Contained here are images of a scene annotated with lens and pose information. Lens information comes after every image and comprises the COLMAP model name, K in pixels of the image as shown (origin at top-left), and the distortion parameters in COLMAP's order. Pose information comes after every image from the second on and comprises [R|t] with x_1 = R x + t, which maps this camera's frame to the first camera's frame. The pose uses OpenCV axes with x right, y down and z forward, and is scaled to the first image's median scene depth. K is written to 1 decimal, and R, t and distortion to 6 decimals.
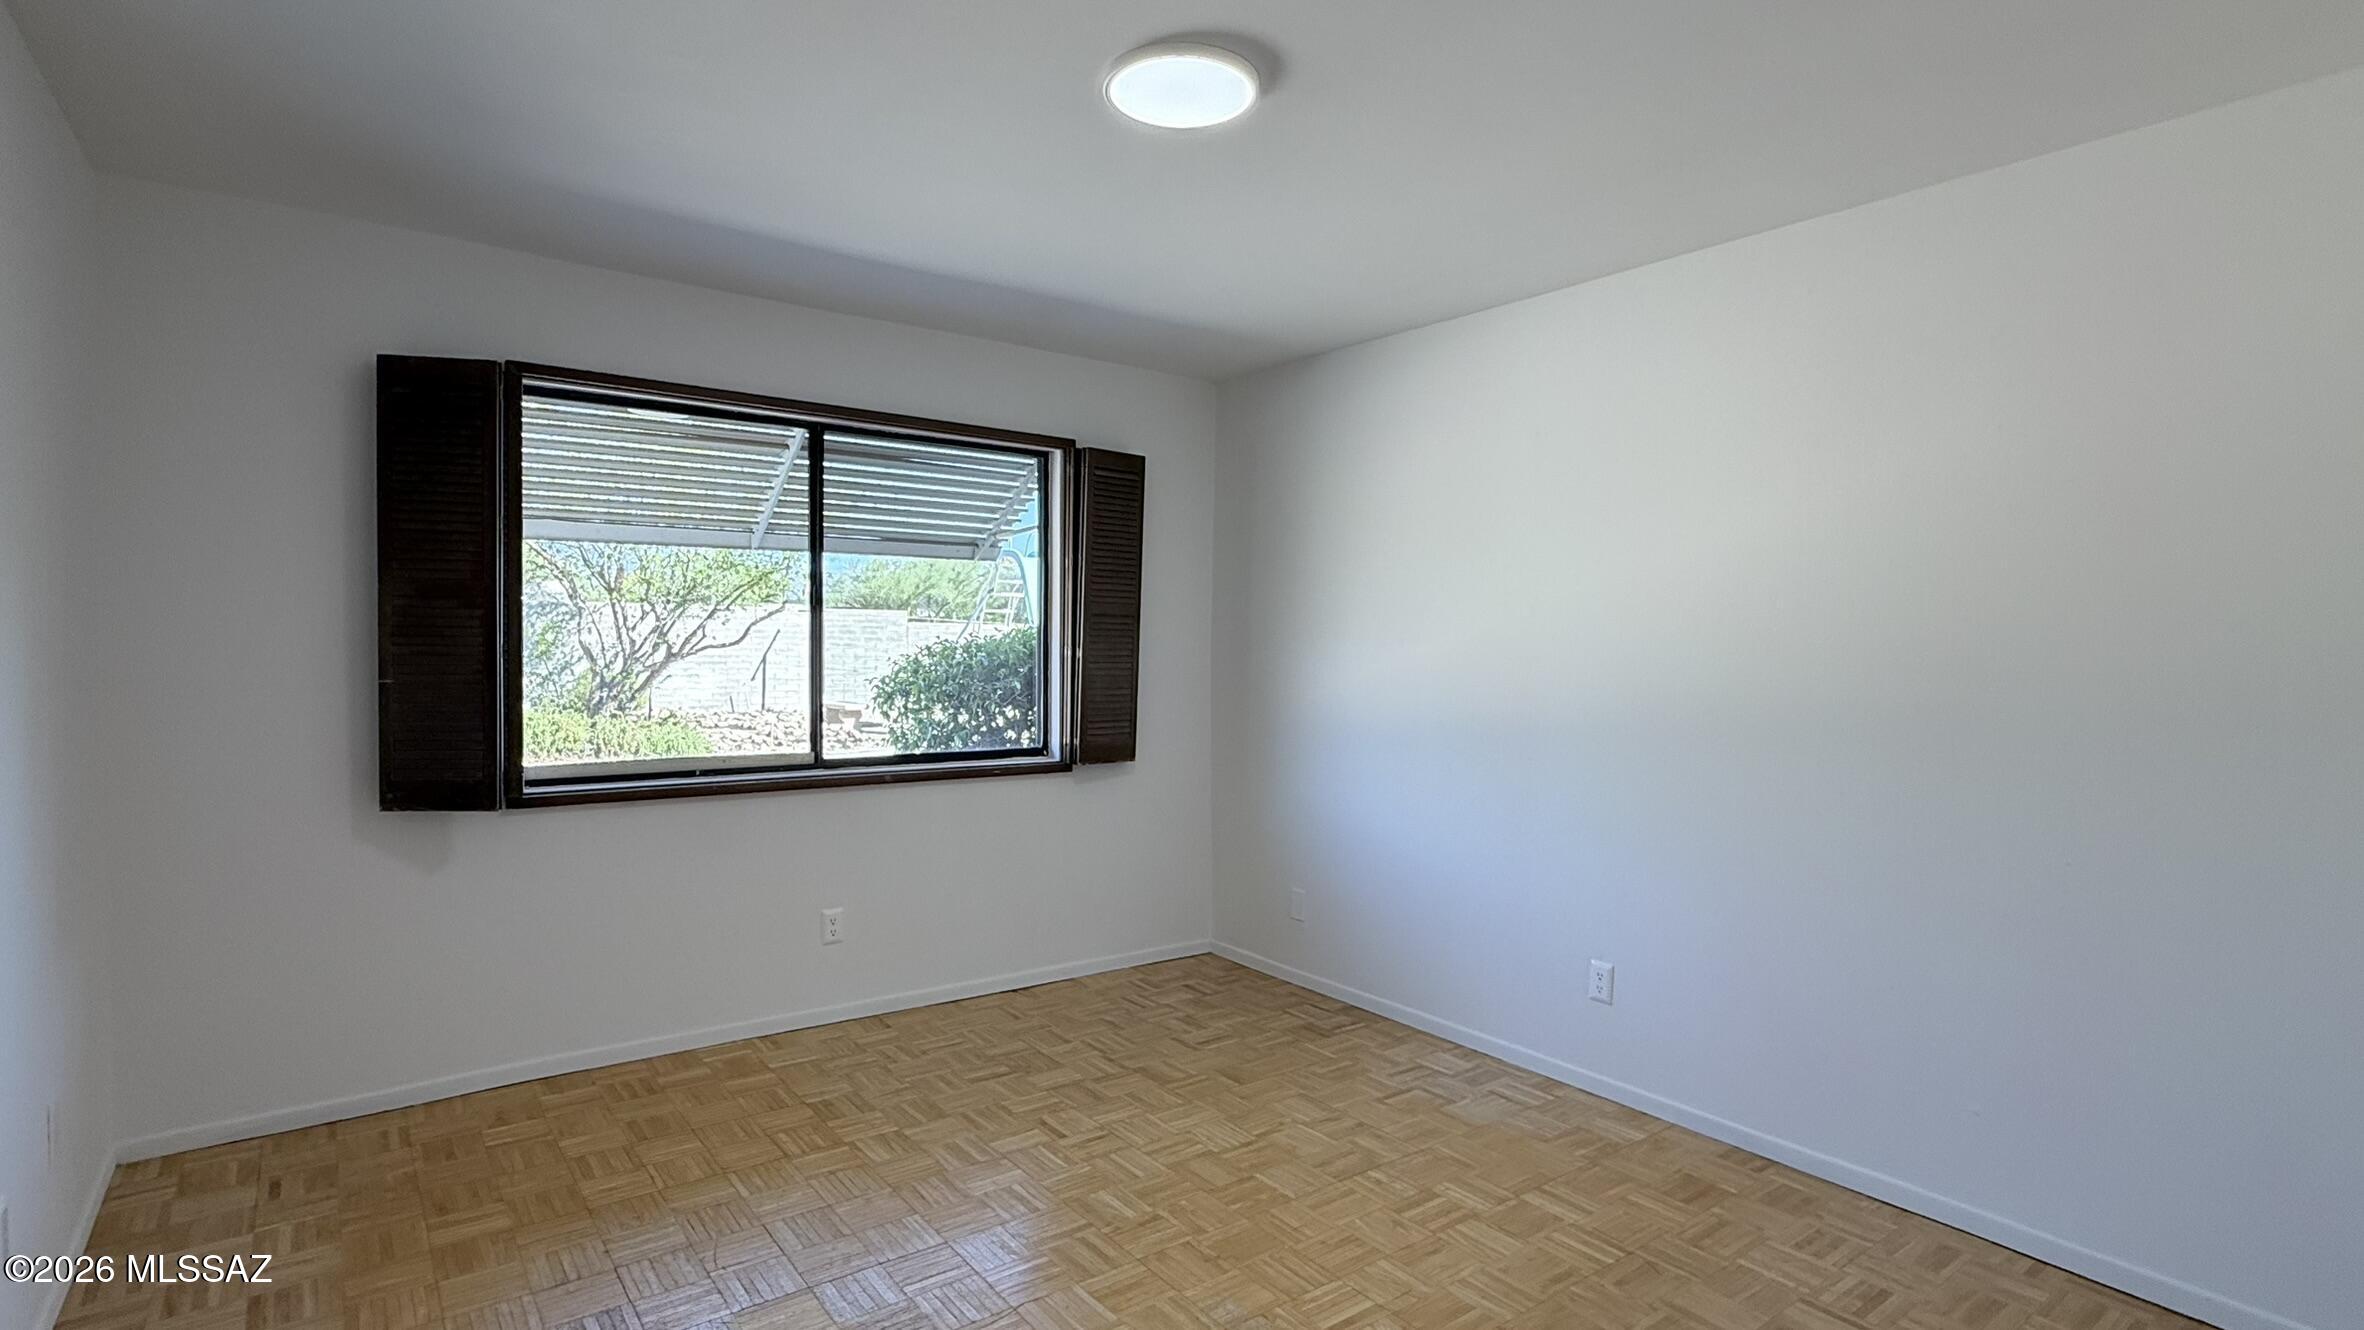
lens RADIAL K [[1148.1, 0, 1191.6], [0, 1148.1, 668.7], [0, 0, 1]] dist [0.003819, 0.000426]
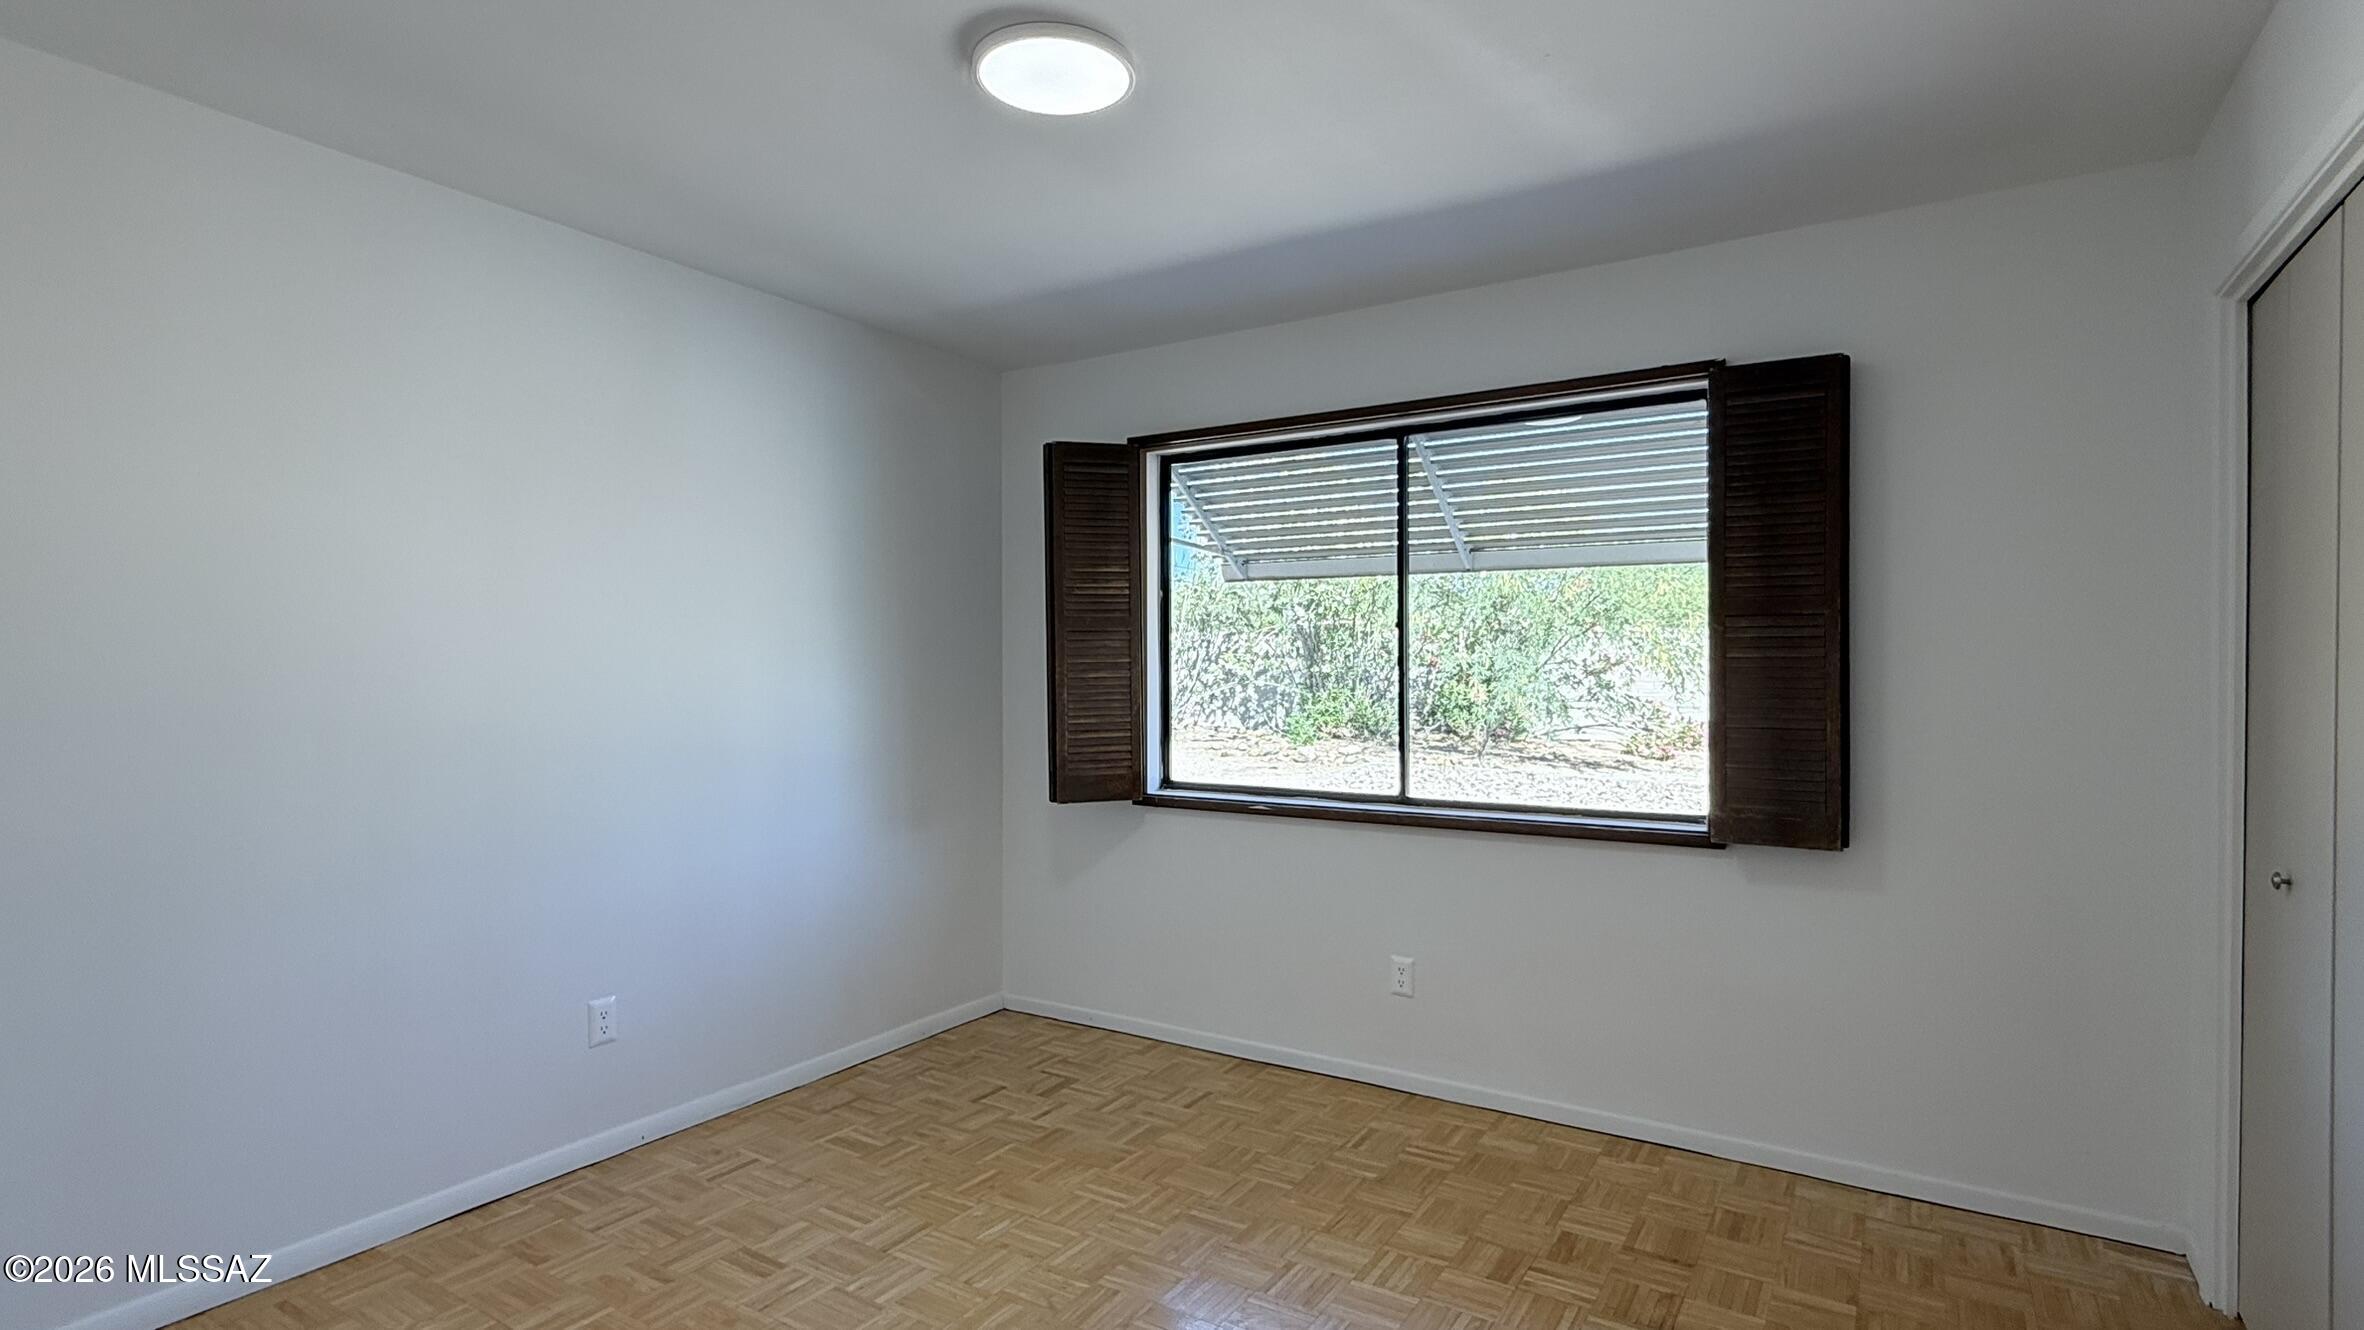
lens RADIAL K [[1148.1, 0, 1177.0], [0, 1148.1, 627.3], [0, 0, 1]] dist [0.003819, 0.000426]
pose [[0.938212, -0.005497, 0.346018, -0.216242], [0.014405, 0.999628, -0.023177, -0.017994], [-0.345762, 0.026729, 0.937942, 0.131312]]
